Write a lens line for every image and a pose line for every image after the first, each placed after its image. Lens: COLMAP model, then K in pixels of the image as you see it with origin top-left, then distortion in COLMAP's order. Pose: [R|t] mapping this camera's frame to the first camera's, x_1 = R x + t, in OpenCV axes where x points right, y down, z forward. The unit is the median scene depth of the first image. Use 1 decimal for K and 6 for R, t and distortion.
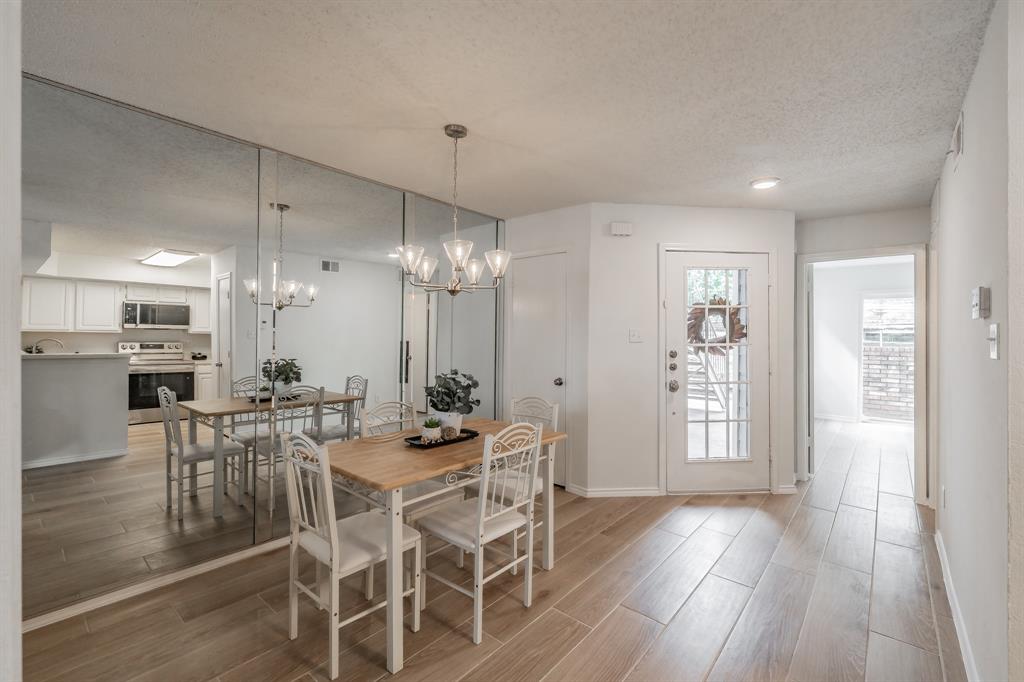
lens RADIAL K [[449.4, 0, 509.3], [0, 449.4, 335.1], [0, 0, 1]] dist [-0.003279, -0.000876]
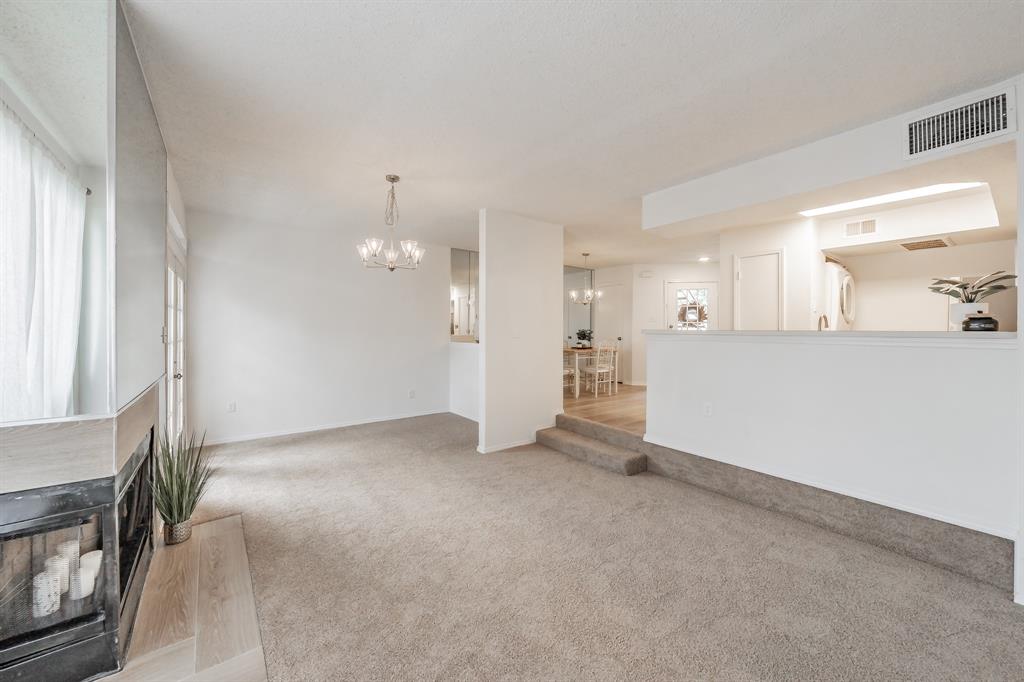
lens RADIAL K [[376.3, 0, 480.6], [0, 376.3, 331.2], [0, 0, 1]] dist [0.002487, 0.000099]
pose [[0.969350, -0.000666, -0.245683, -0.117780], [0.001139, 0.999998, 0.001785, 0.061289], [0.245681, -0.002010, 0.969349, -1.157192]]
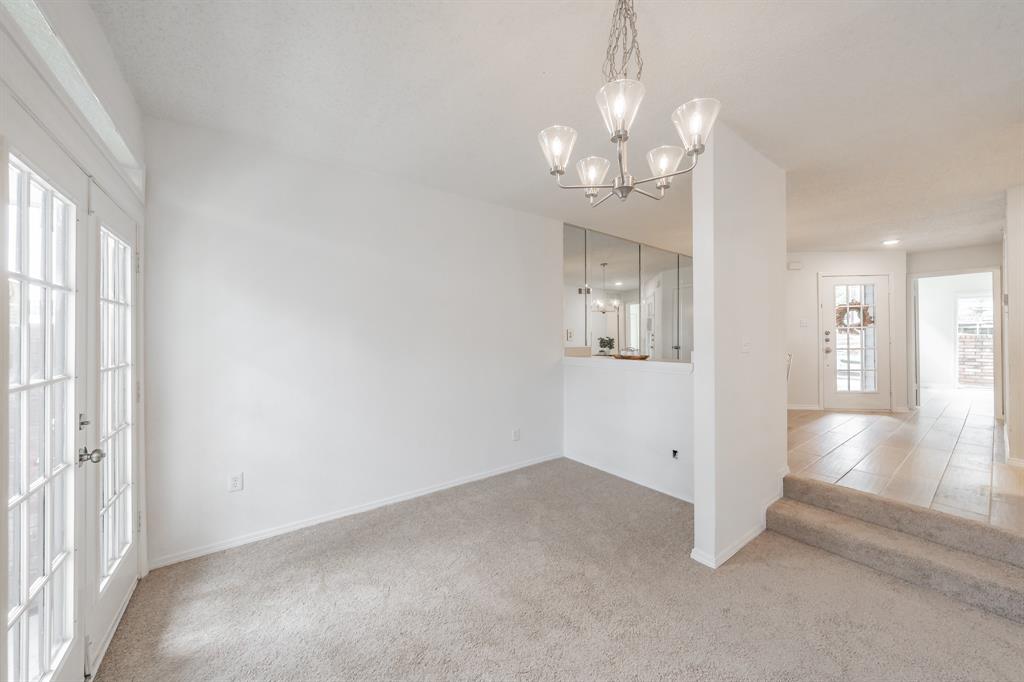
lens RADIAL K [[370.3, 0, 520.2], [0, 370.3, 338.4], [0, 0, 1]] dist [0.003461, 0.000005]
pose [[0.979115, -0.009594, -0.203082, -0.551836], [0.009340, 0.999954, -0.002213, 0.056825], [0.203094, 0.000270, 0.979159, -0.731832]]
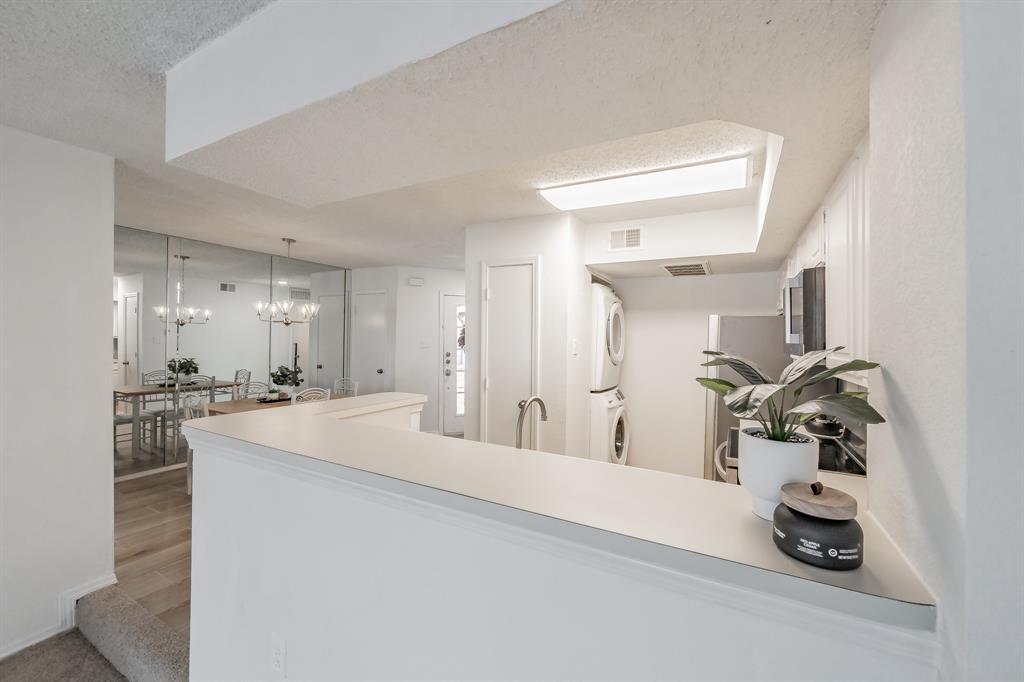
lens RADIAL K [[397.4, 0, 527.0], [0, 397.4, 338.6], [0, 0, 1]] dist [0.002140, -0.000513]
pose [[0.971131, 0.006605, 0.238454, 0.294374], [-0.008544, 0.999938, 0.007100, -0.032646], [-0.238393, -0.008932, 0.971128, -0.572960]]
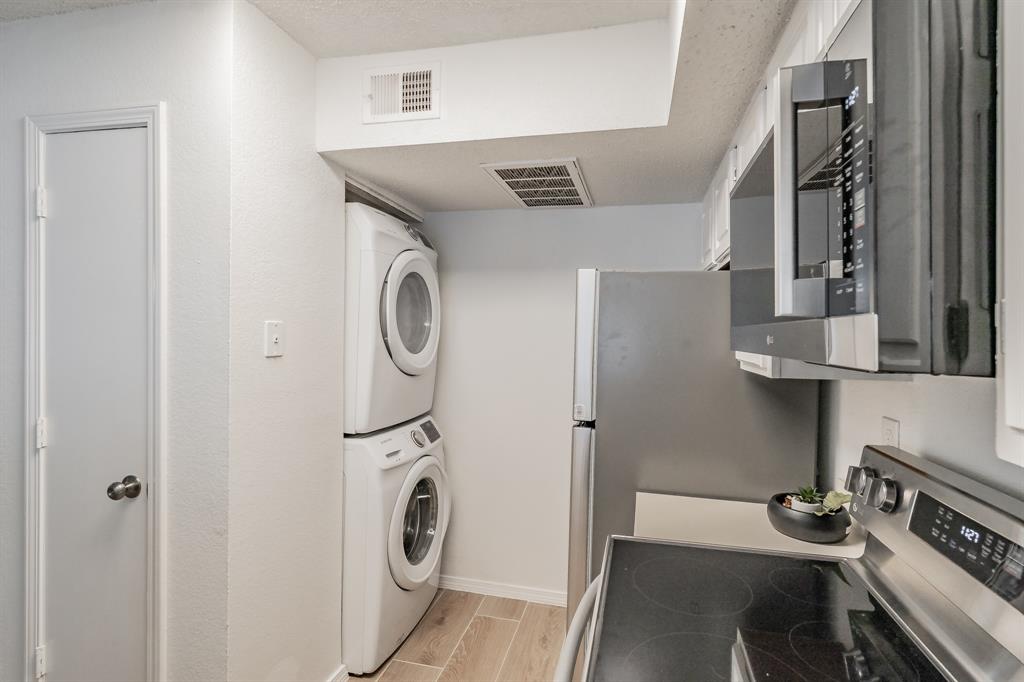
lens RADIAL K [[483.6, 0, 521.9], [0, 483.6, 335.5], [0, 0, 1]] dist [0.007981, -0.000505]
pose [[0.889032, 0.003445, 0.457832, 0.593361], [-0.009604, 0.999892, 0.011127, -0.019520], [-0.457744, -0.014289, 0.888969, -0.257321]]
